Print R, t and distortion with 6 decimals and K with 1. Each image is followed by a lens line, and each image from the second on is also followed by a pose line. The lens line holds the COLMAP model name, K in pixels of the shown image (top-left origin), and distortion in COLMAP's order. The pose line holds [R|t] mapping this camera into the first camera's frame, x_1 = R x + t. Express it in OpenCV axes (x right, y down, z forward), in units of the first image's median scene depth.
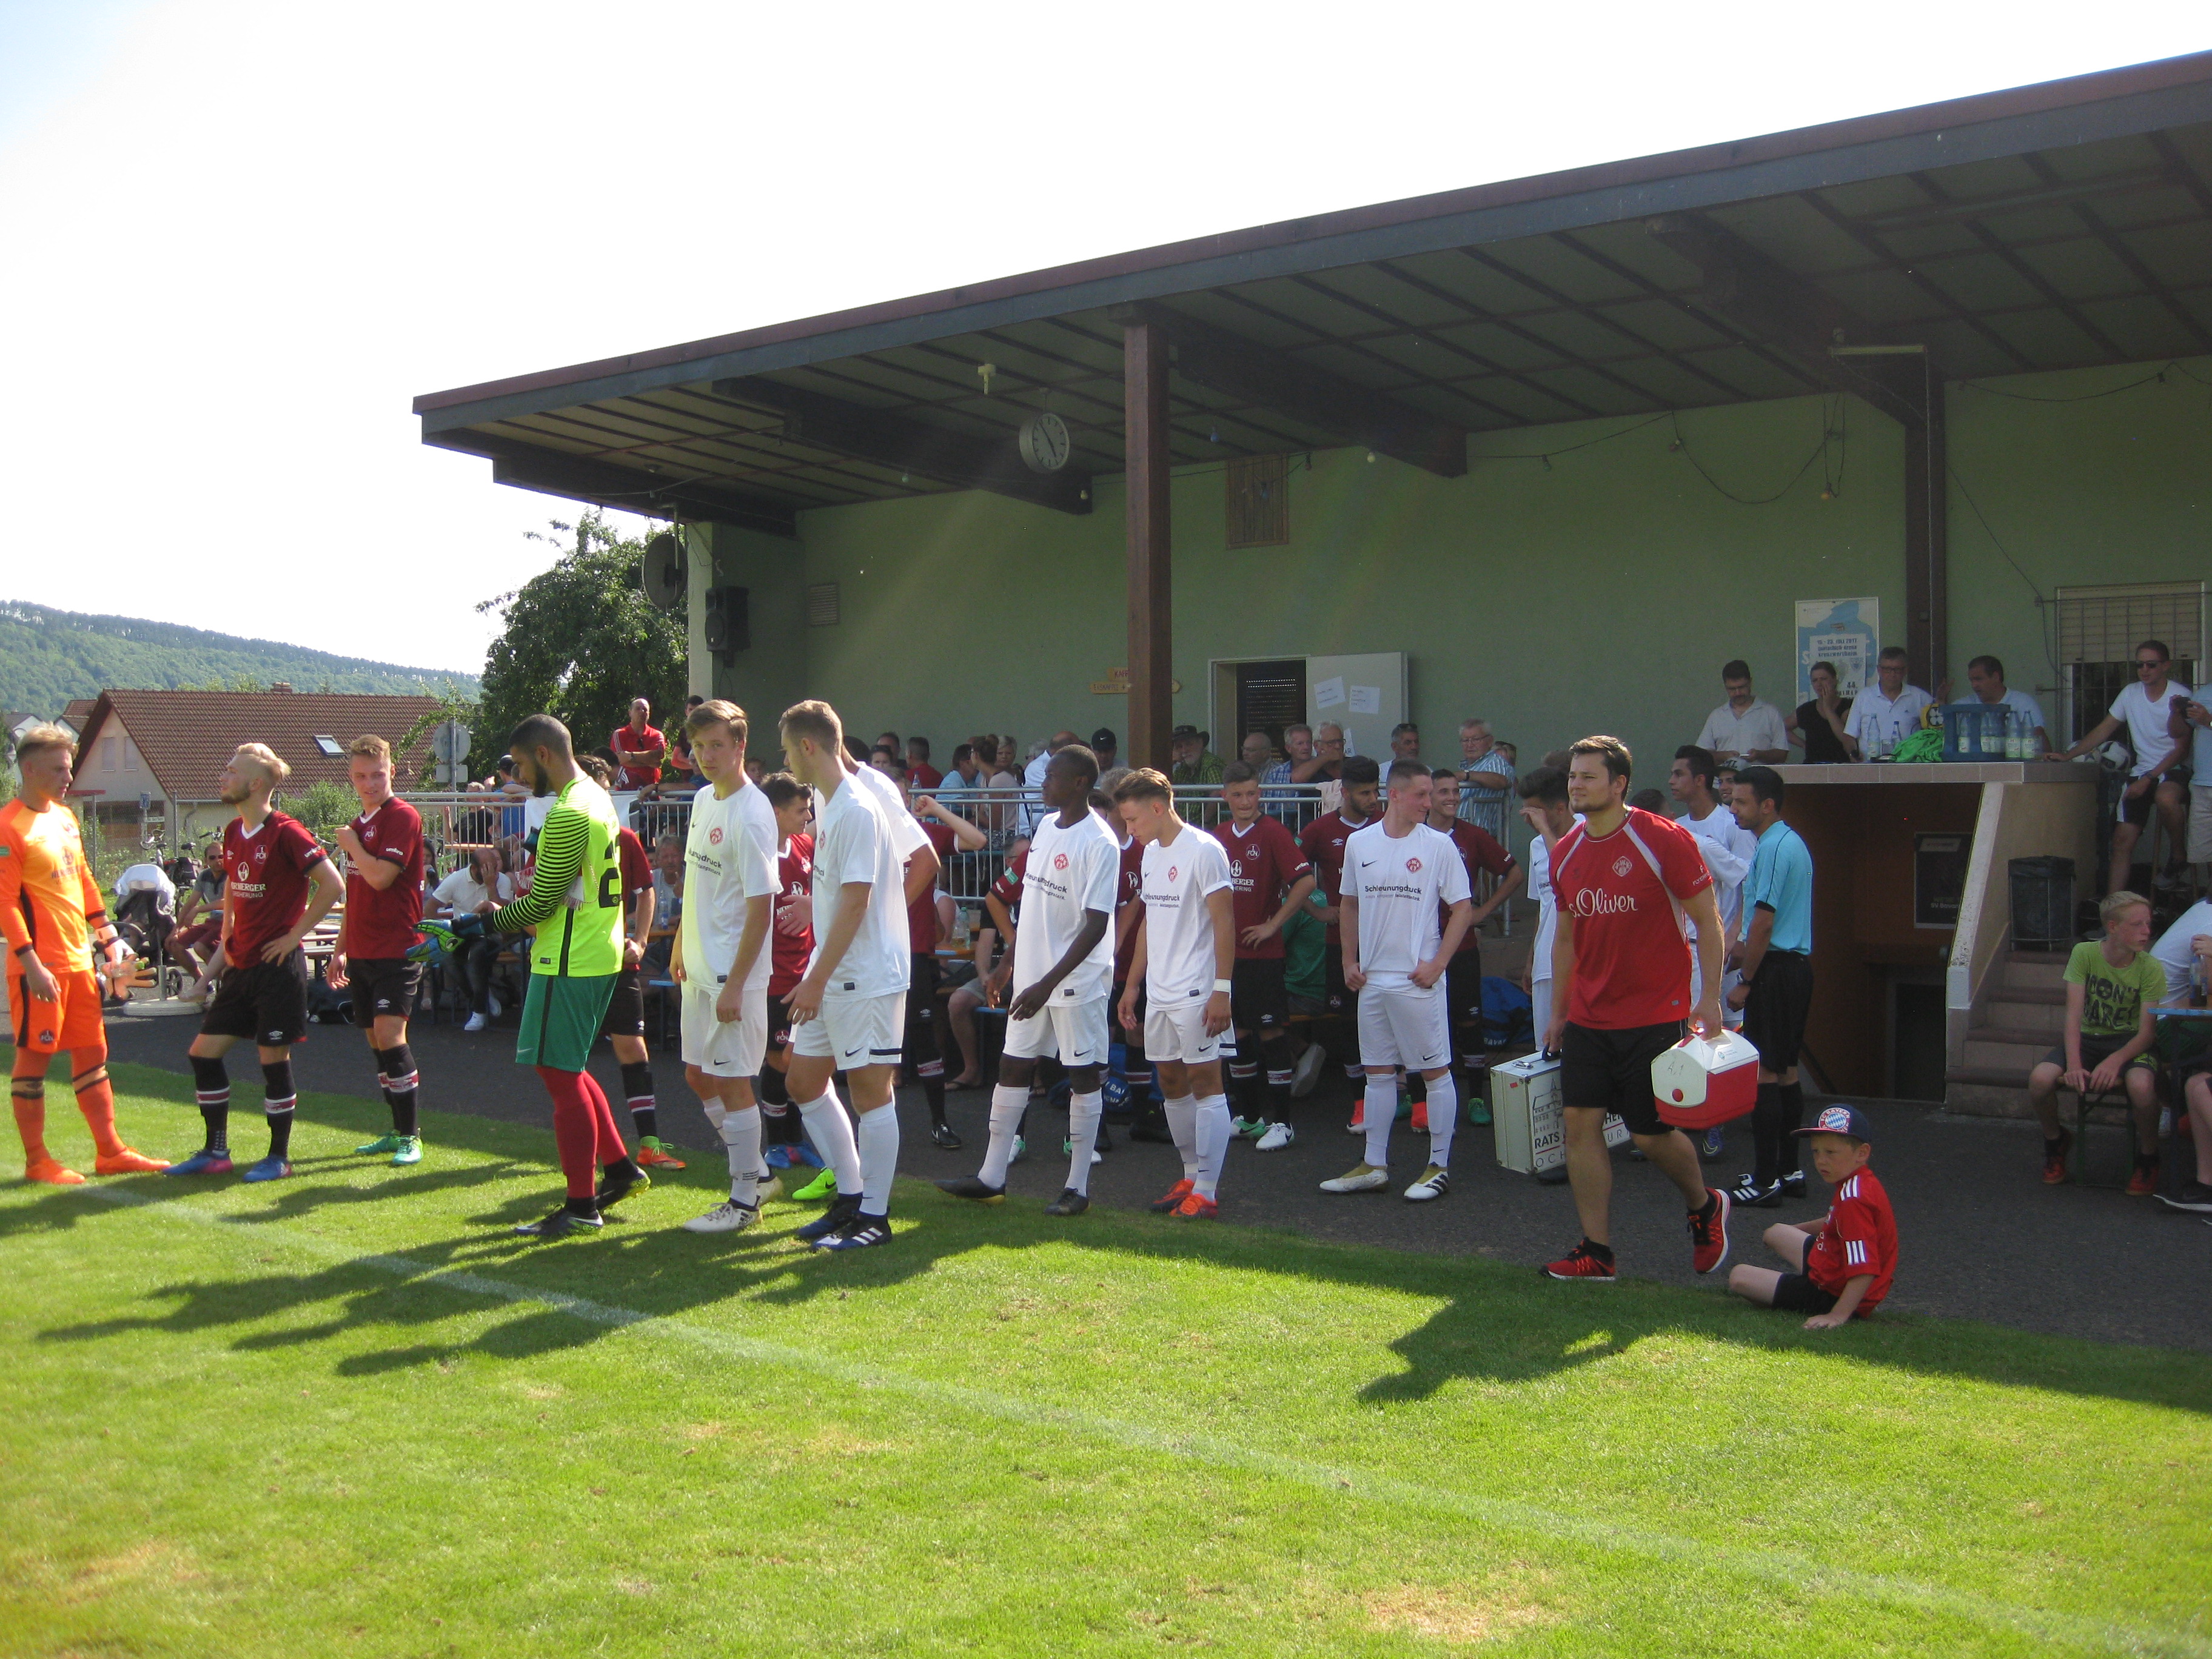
lens RADIAL K [[2268.5, 0, 1093.6], [0, 2268.5, 829.9], [0, 0, 1]] dist [-0.186009, 0.157618]
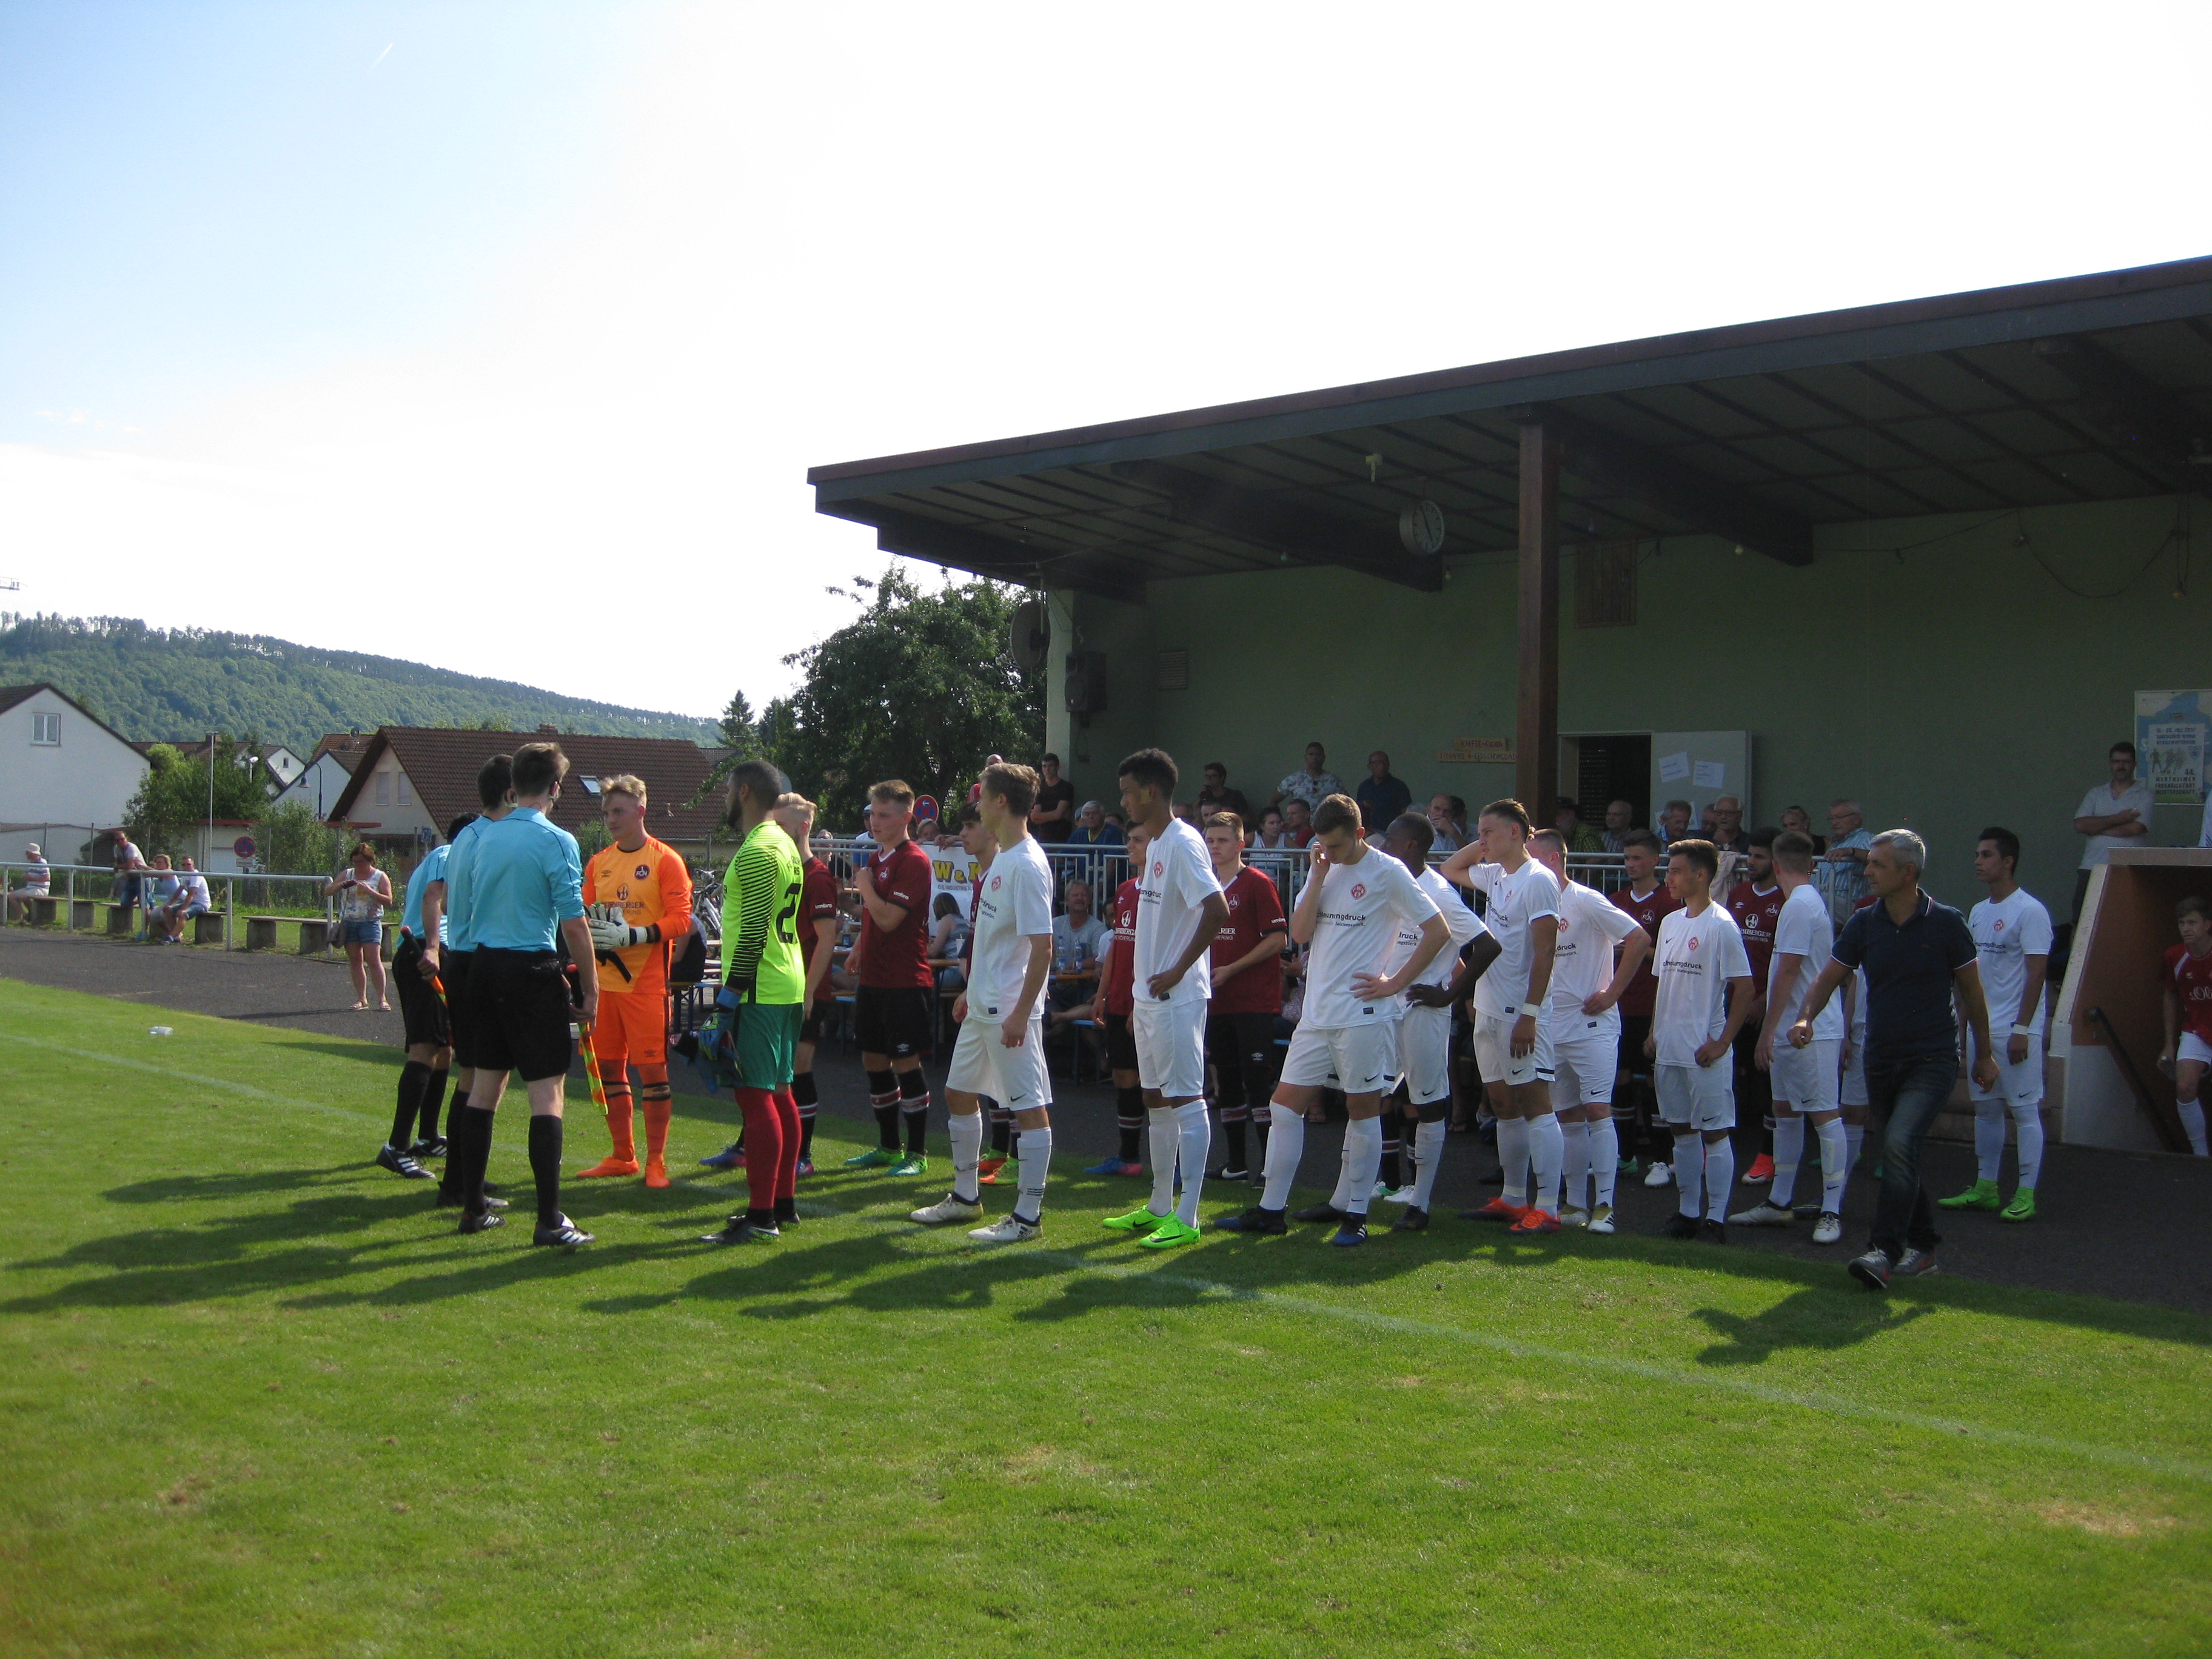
lens RADIAL K [[2268.5, 0, 1093.6], [0, 2268.5, 829.9], [0, 0, 1]] dist [-0.186009, 0.157618]
pose [[0.995260, 0.025071, -0.093961, -0.084509], [-0.027348, 0.999361, -0.023024, 0.000382], [0.093324, 0.025485, 0.995310, -0.084918]]
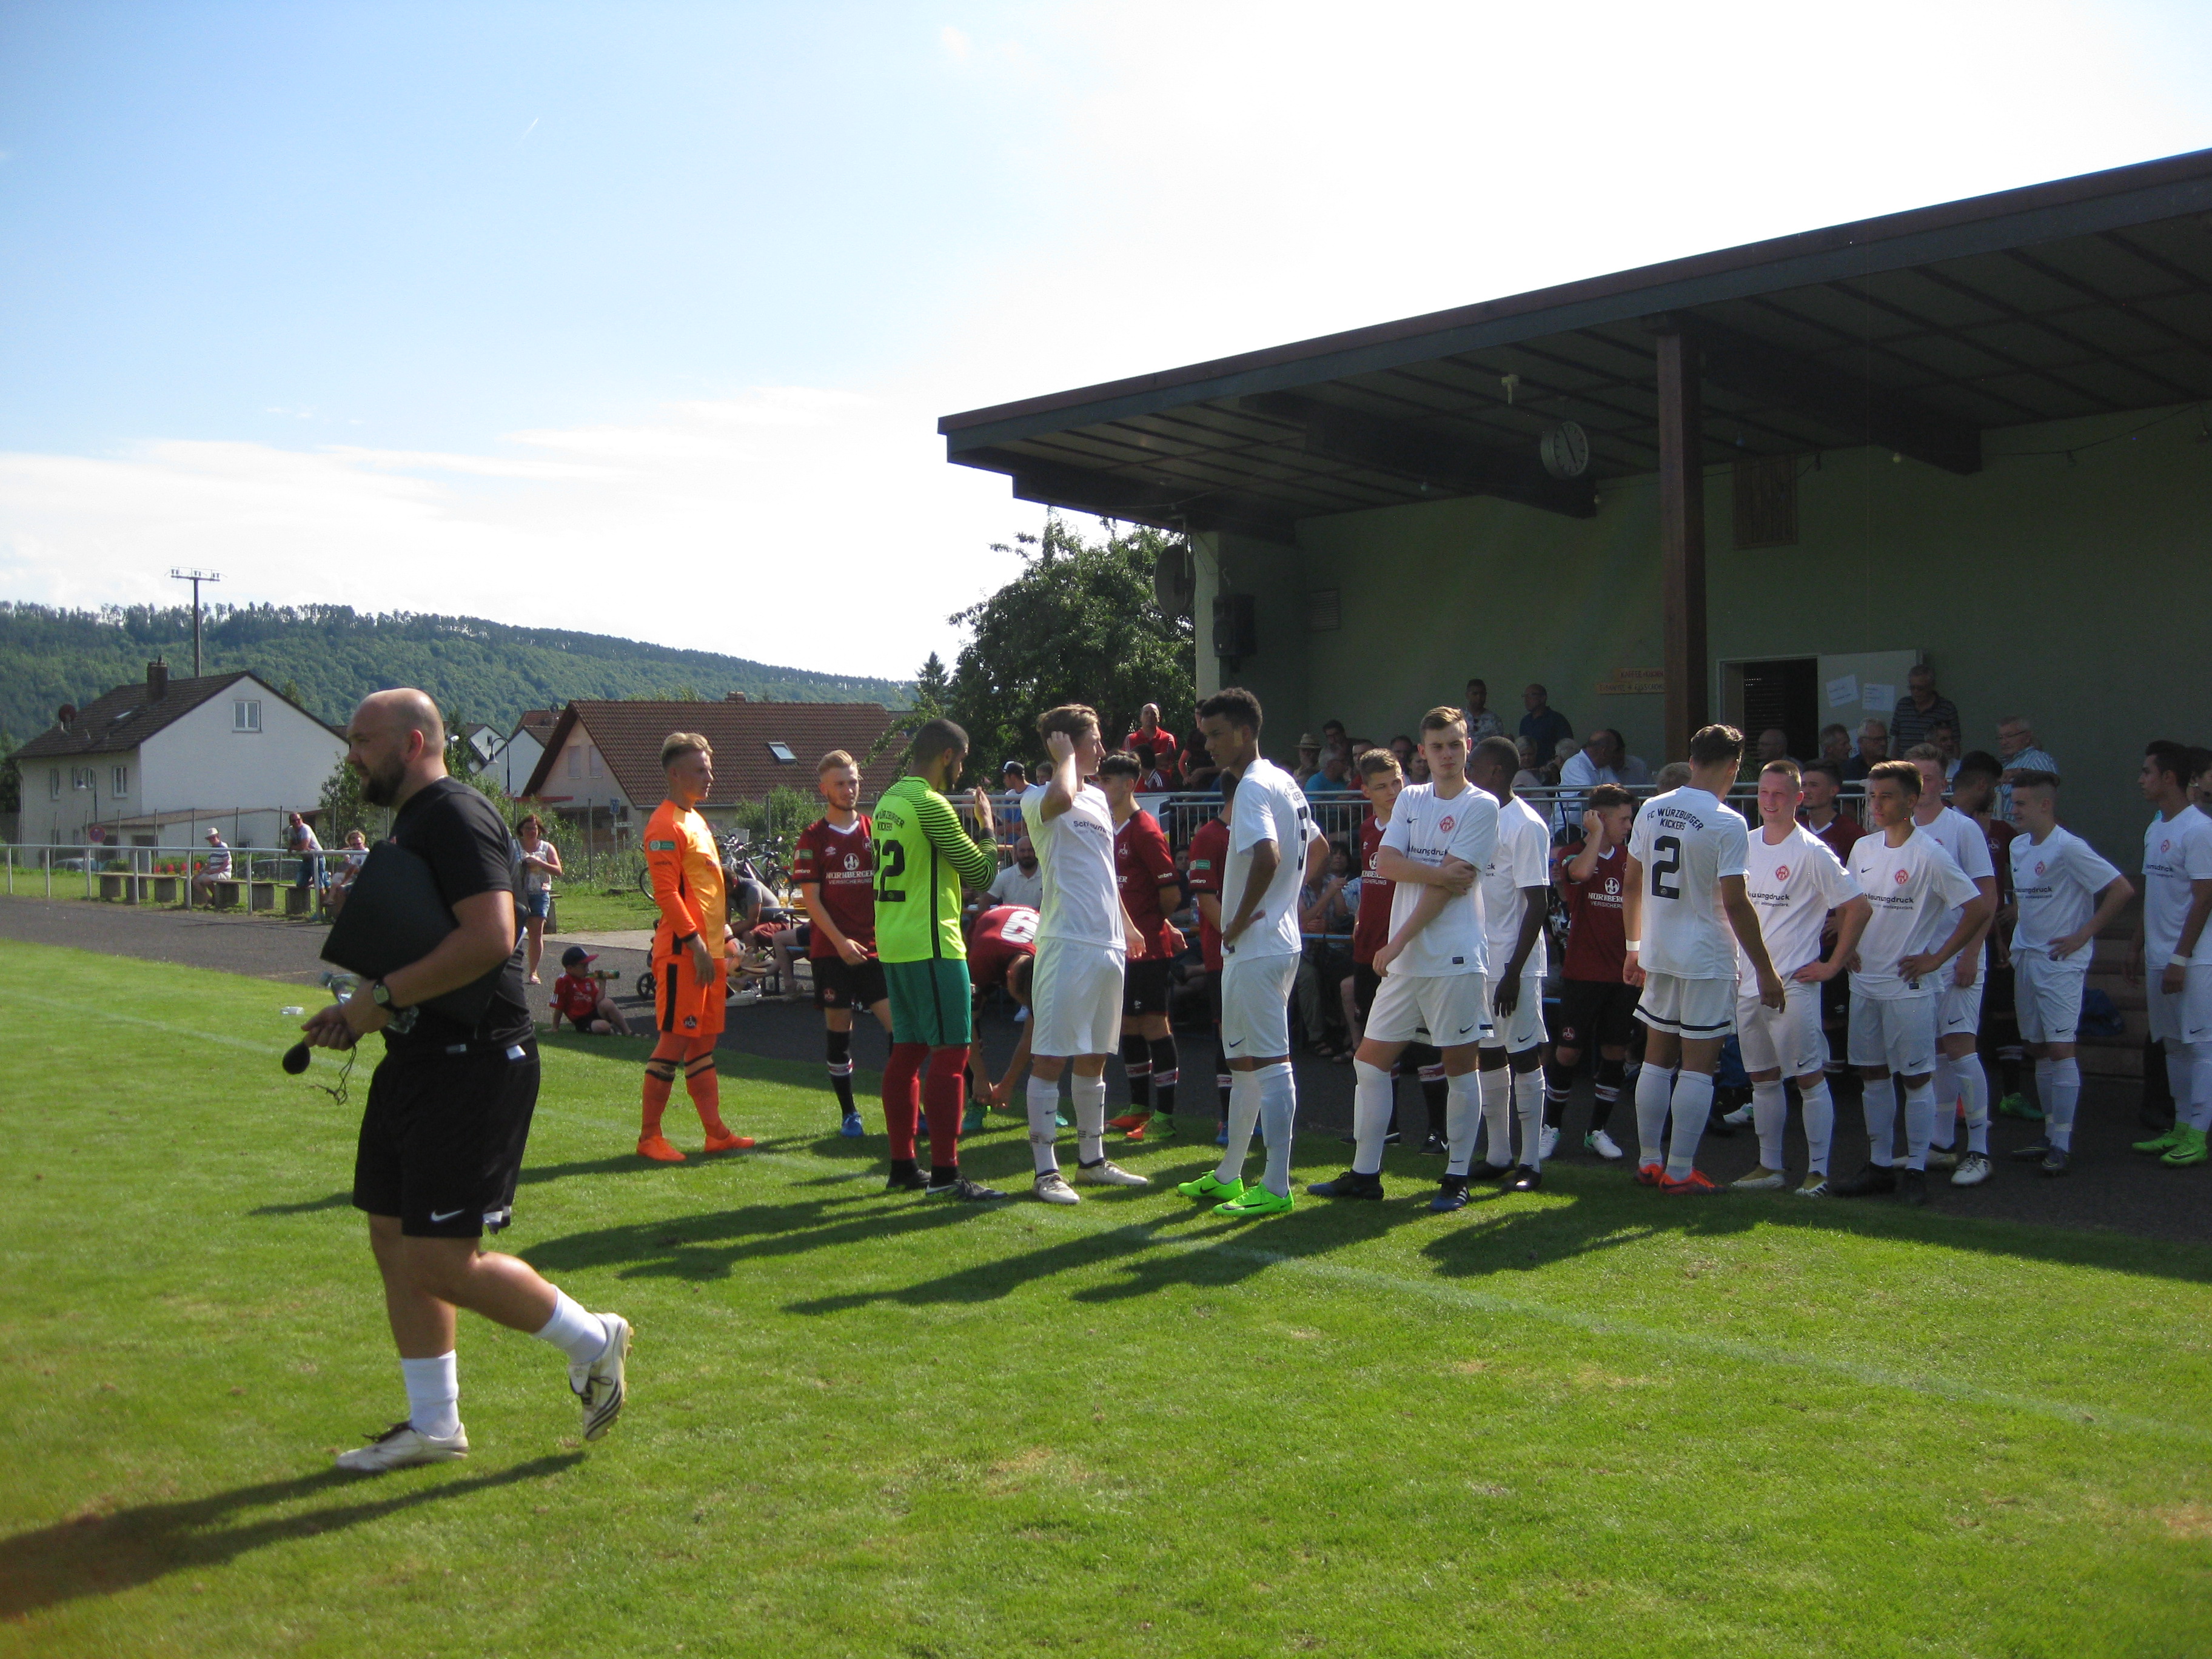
lens RADIAL K [[2269.3, 0, 1106.0], [0, 2269.3, 829.5], [0, 0, 1]] dist [-0.189280, 0.166992]
pose [[0.984155, -0.004735, -0.177247, -0.054752], [0.004558, 0.999989, -0.001405, 0.001341], [0.177251, 0.000575, 0.984165, -0.043544]]
